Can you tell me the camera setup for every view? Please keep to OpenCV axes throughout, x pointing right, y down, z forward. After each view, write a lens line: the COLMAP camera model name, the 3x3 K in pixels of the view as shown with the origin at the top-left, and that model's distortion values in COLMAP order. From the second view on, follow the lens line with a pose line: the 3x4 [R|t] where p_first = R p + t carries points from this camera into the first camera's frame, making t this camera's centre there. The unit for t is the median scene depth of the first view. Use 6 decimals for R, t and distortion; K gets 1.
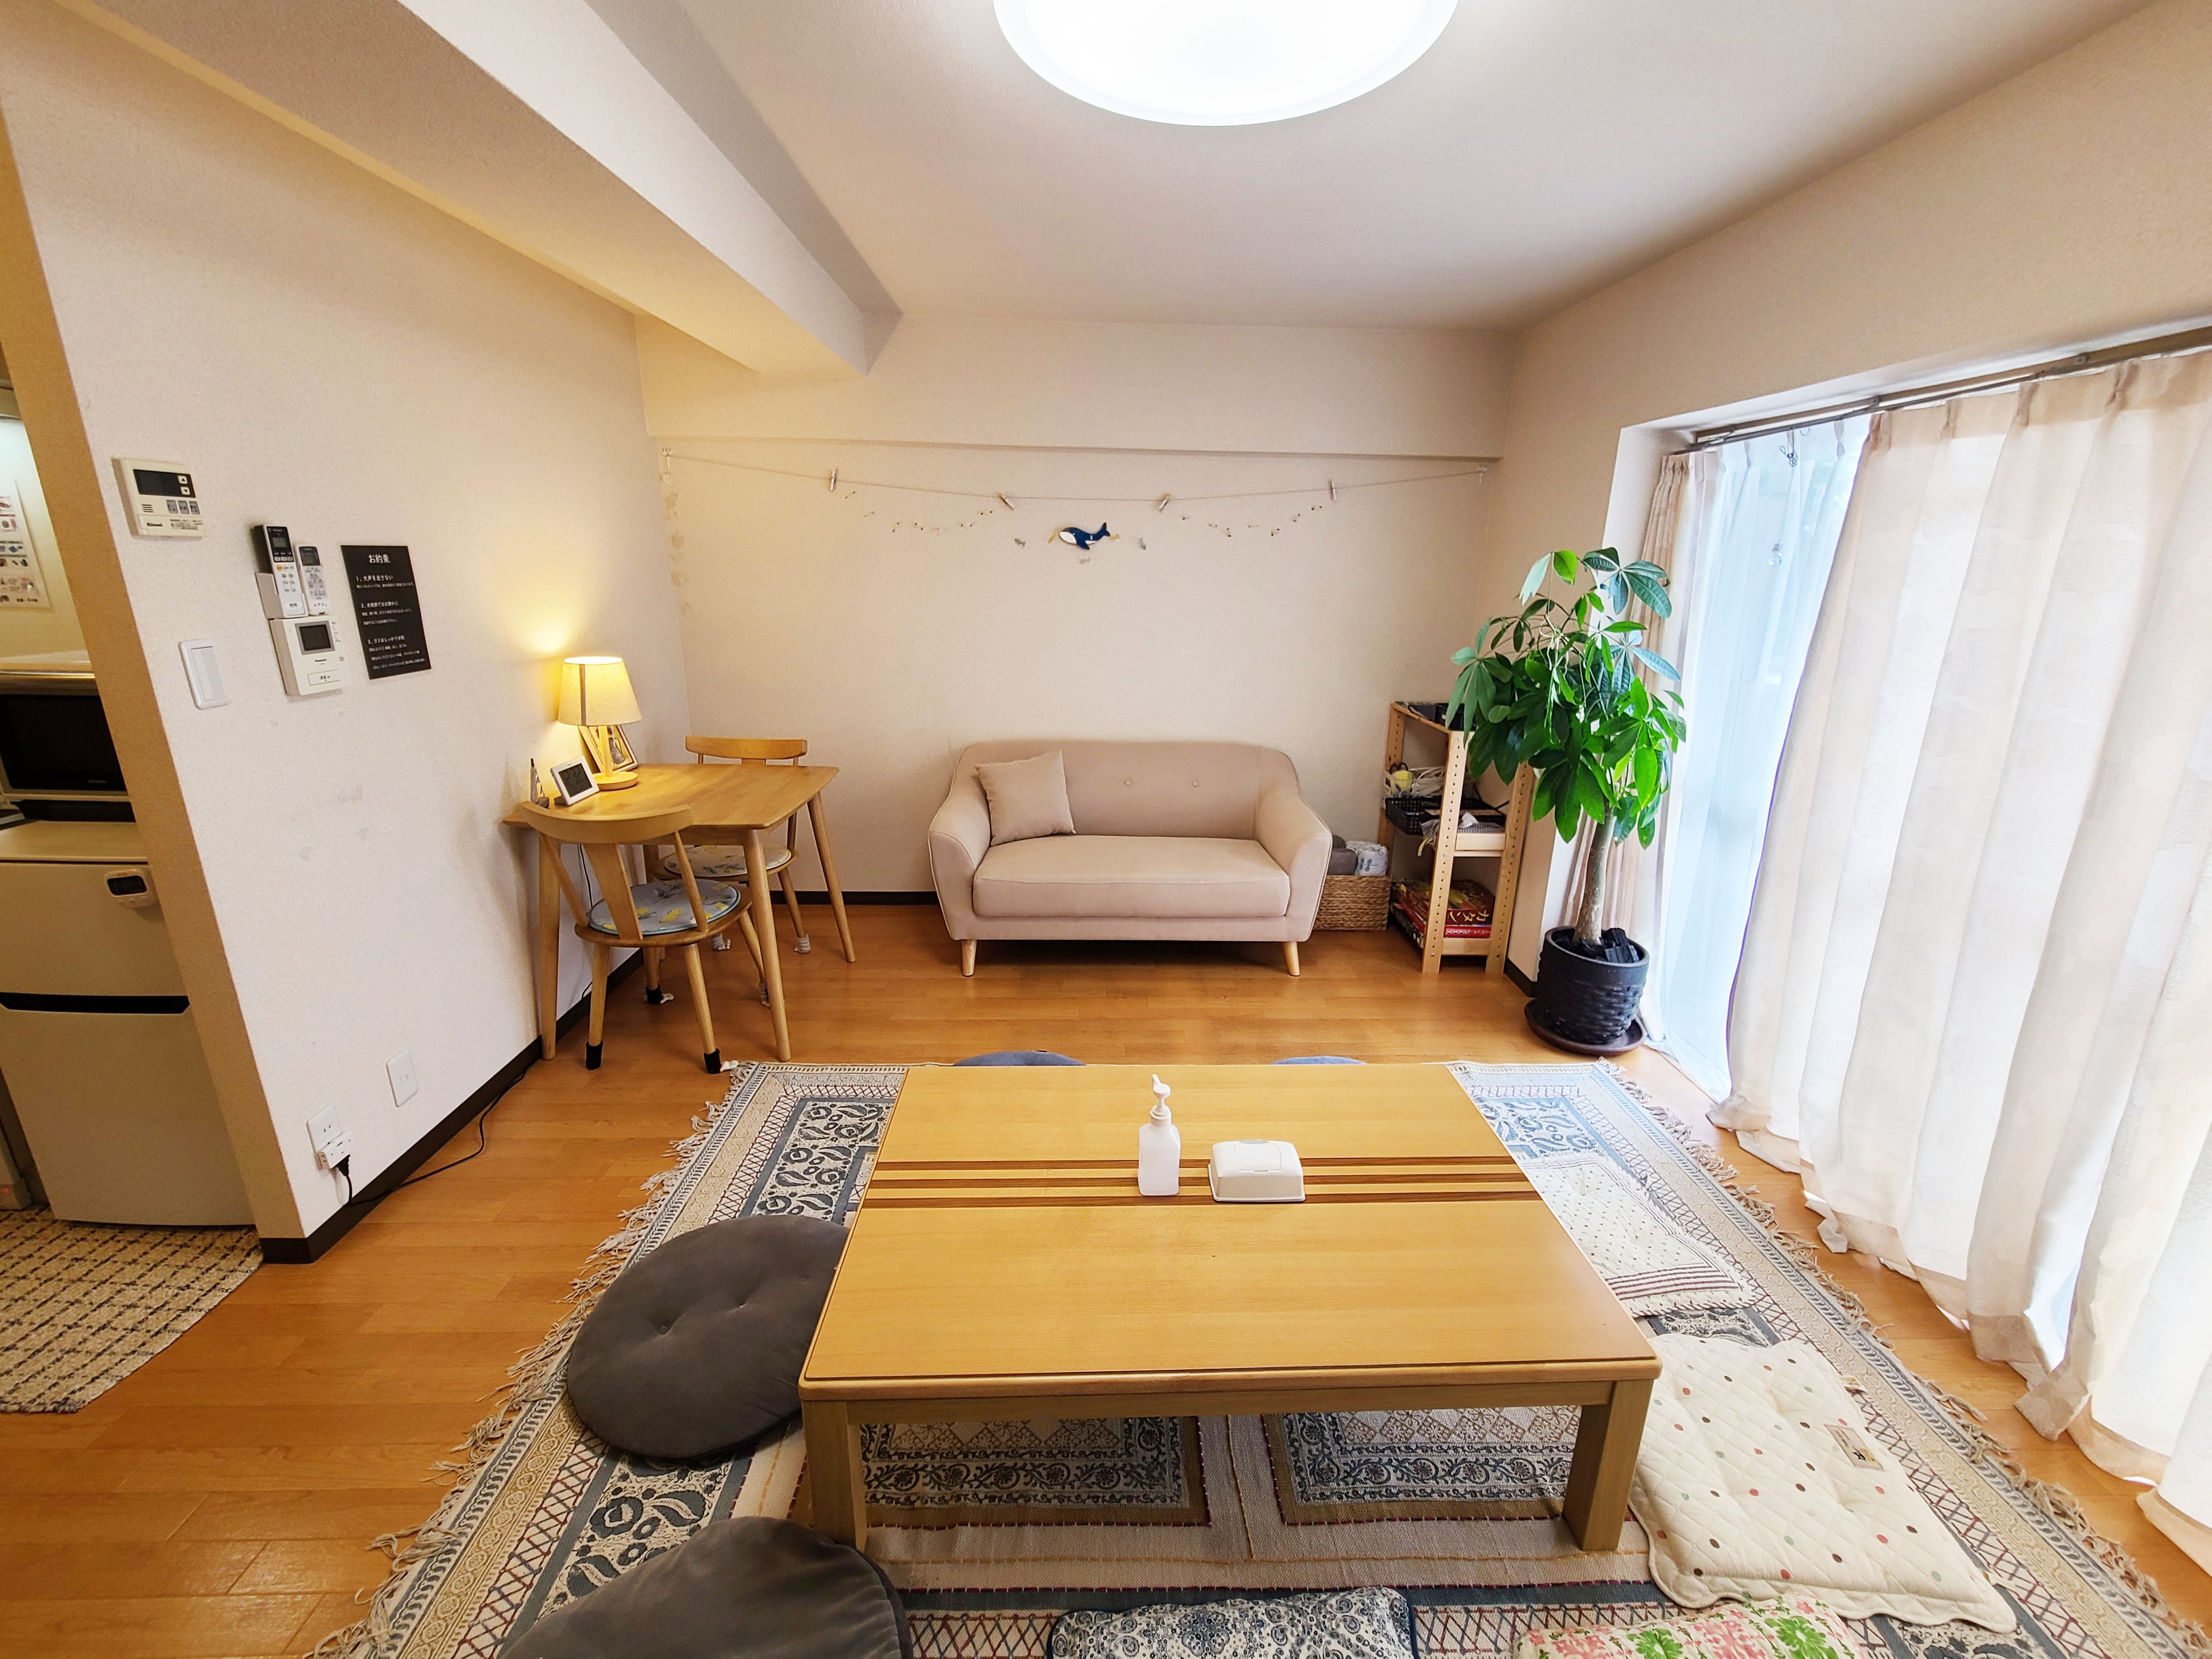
lens RADIAL K [[901.7, 0, 1112.1], [0, 901.7, 815.1], [0, 0, 1]] dist [0.008436, 0.000238]
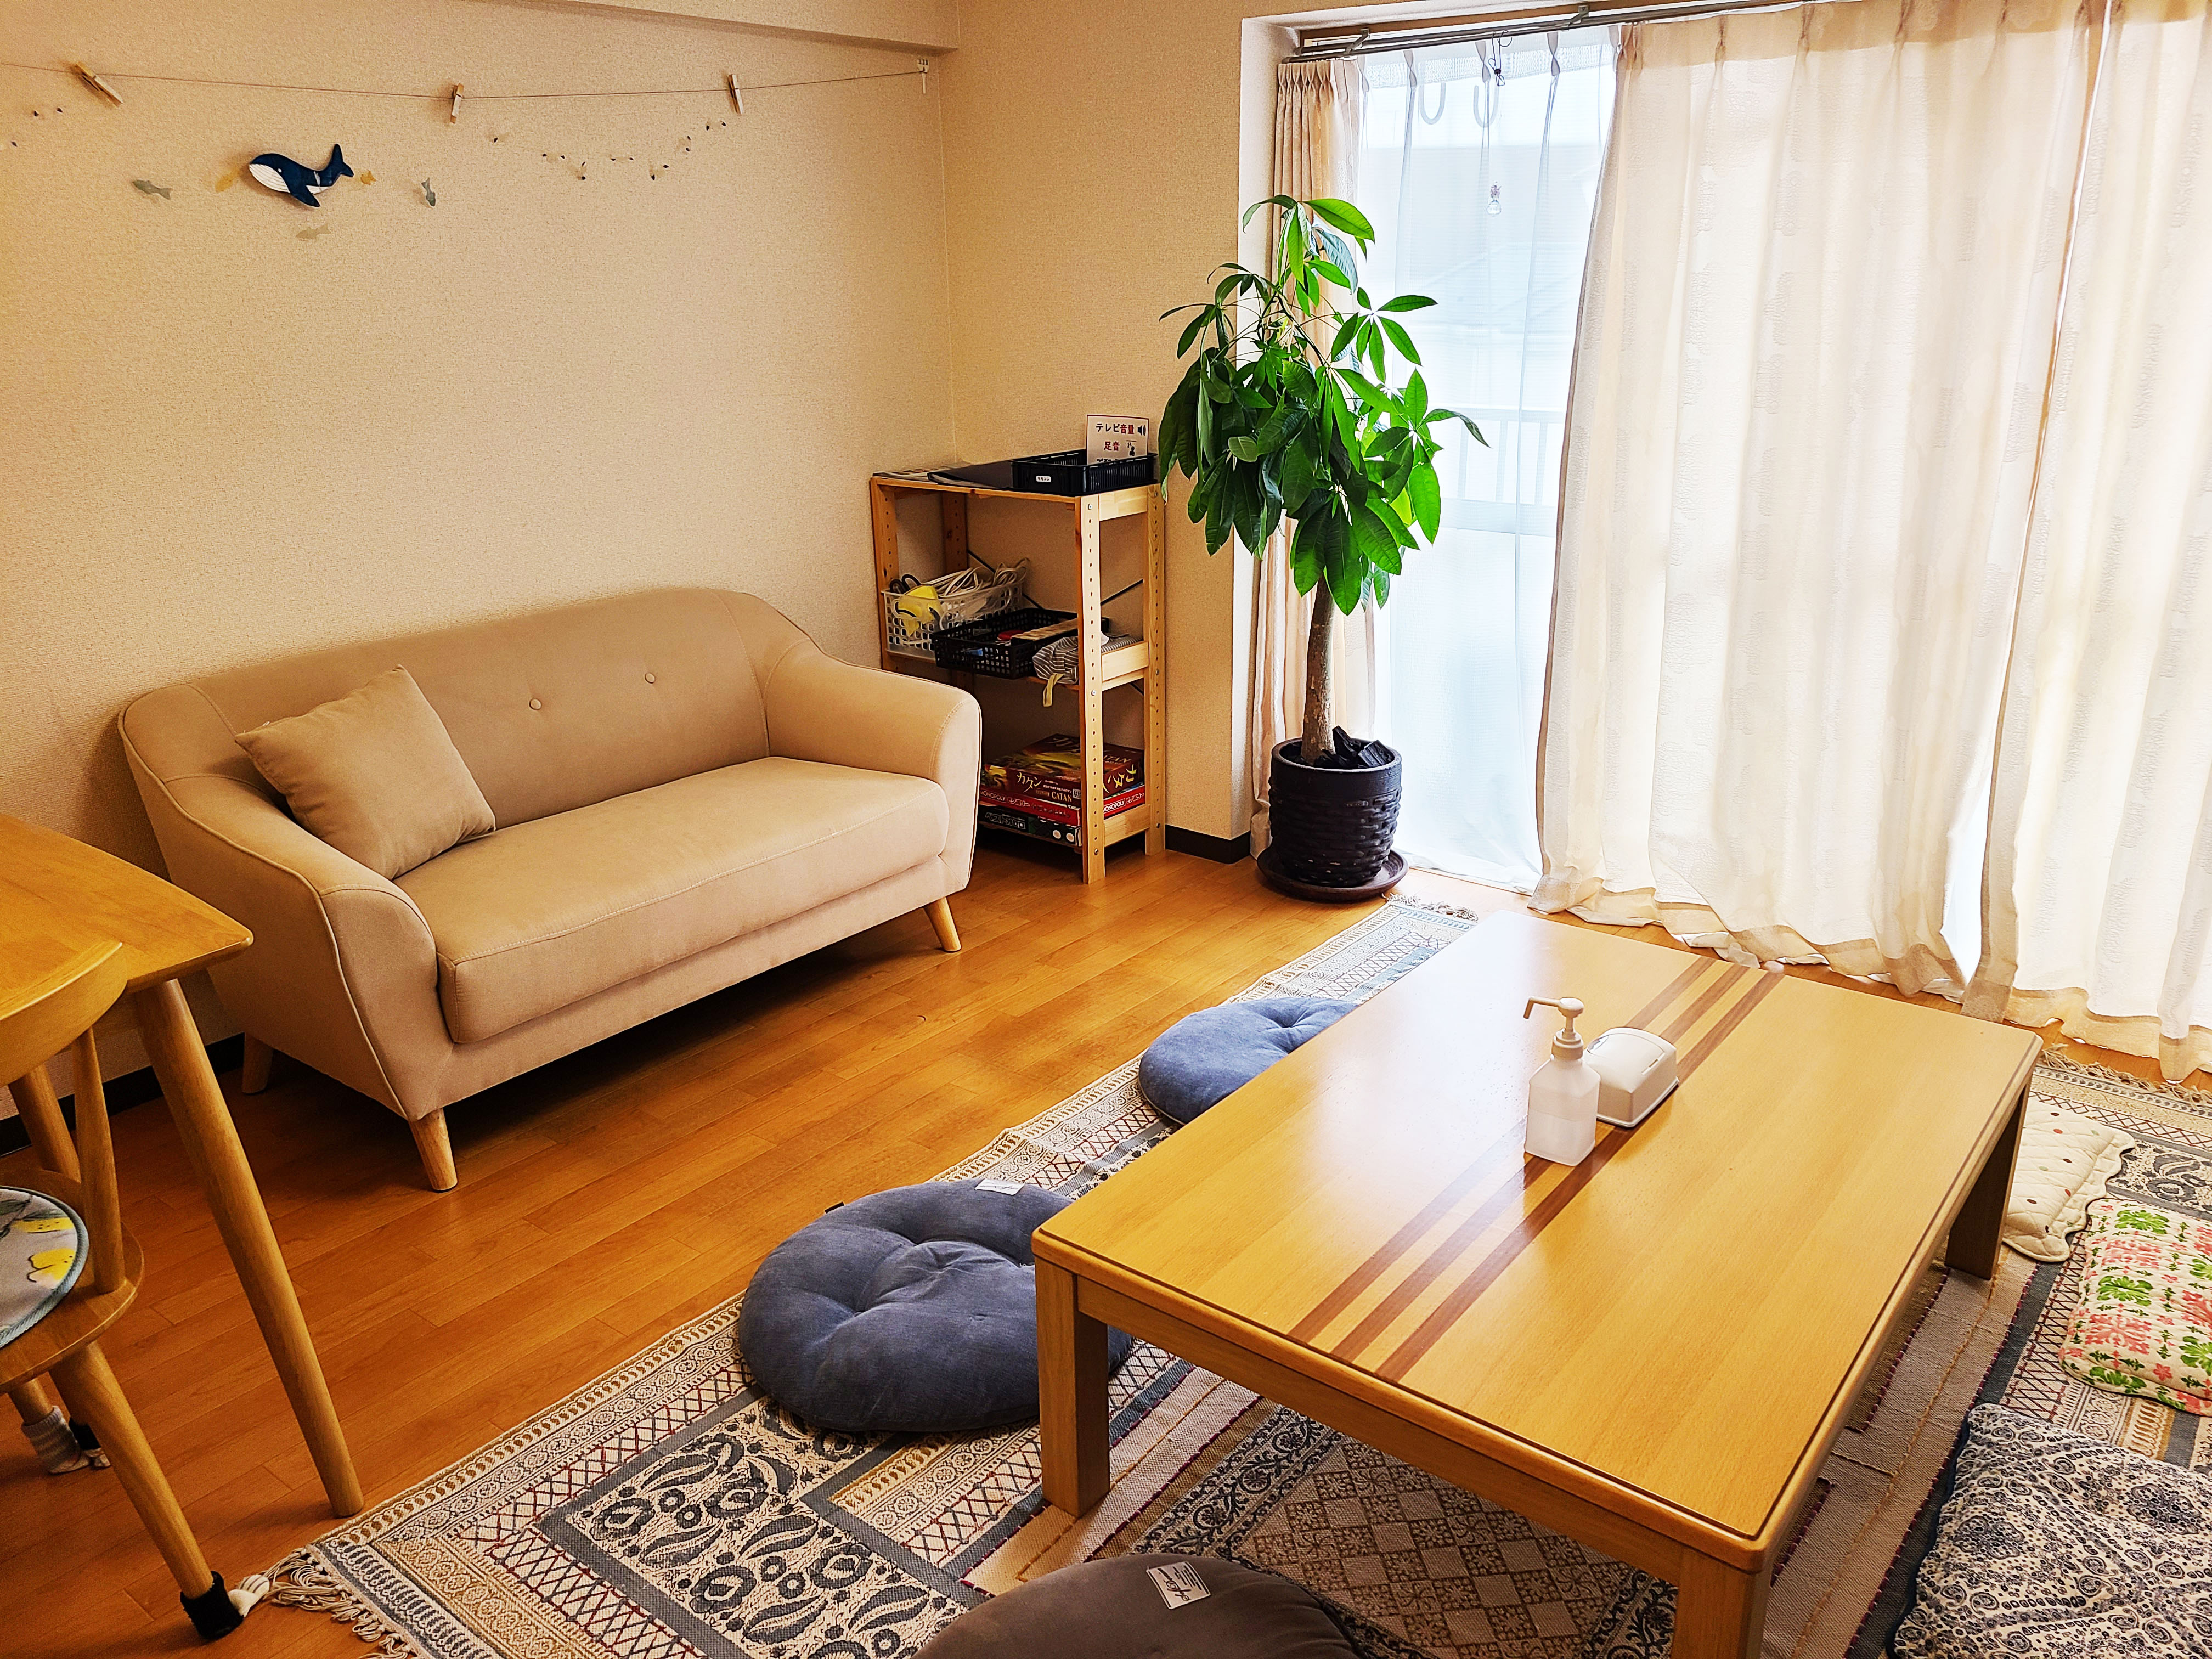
lens RADIAL K [[1666.8, 0, 1105.3], [0, 1666.8, 832.6], [0, 0, 1]] dist [0.051515, -0.015927]
pose [[0.646973, -0.275521, 0.710995, -0.519527], [0.230618, 0.959471, 0.161958, -0.052851], [-0.726802, 0.059186, 0.684292, 0.197026]]
